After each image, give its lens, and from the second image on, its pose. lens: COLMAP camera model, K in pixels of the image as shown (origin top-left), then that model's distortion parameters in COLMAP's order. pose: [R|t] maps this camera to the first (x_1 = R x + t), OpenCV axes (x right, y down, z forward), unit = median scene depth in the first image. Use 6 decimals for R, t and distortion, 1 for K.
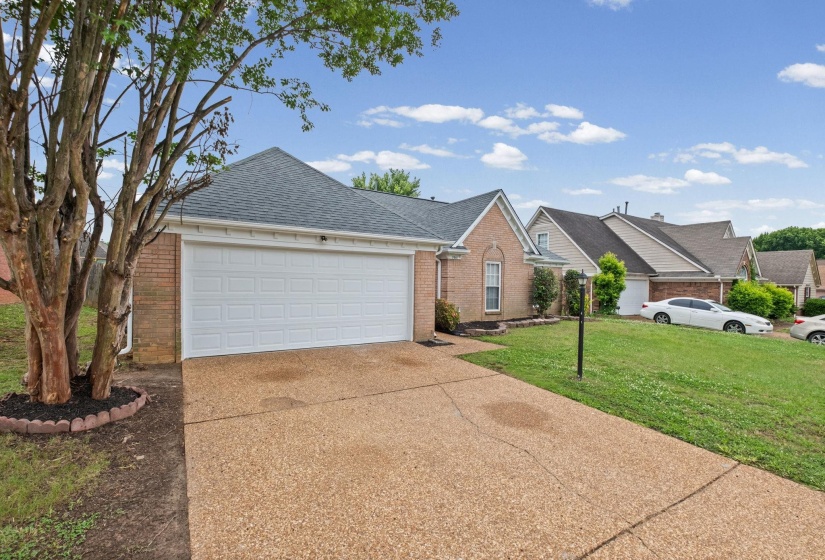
lens RADIAL K [[365.8, 0, 411.9], [0, 365.8, 282.8], [0, 0, 1]] dist [0.000102, -0.000873]
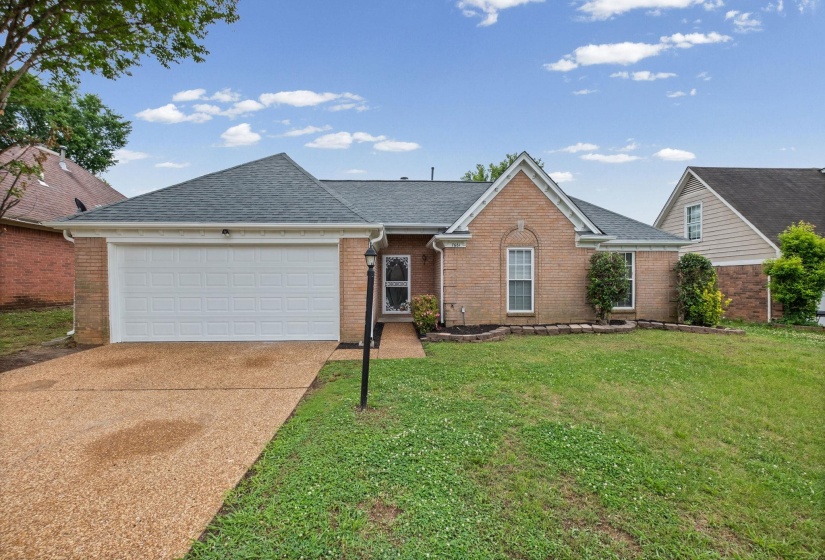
lens RADIAL K [[365.8, 0, 411.9], [0, 365.8, 282.8], [0, 0, 1]] dist [0.000102, -0.000873]
pose [[0.869719, -0.018395, -0.493205, 0.409377], [0.014695, 0.999827, -0.011377, 0.021581], [0.493329, 0.002647, 0.869839, 0.225249]]
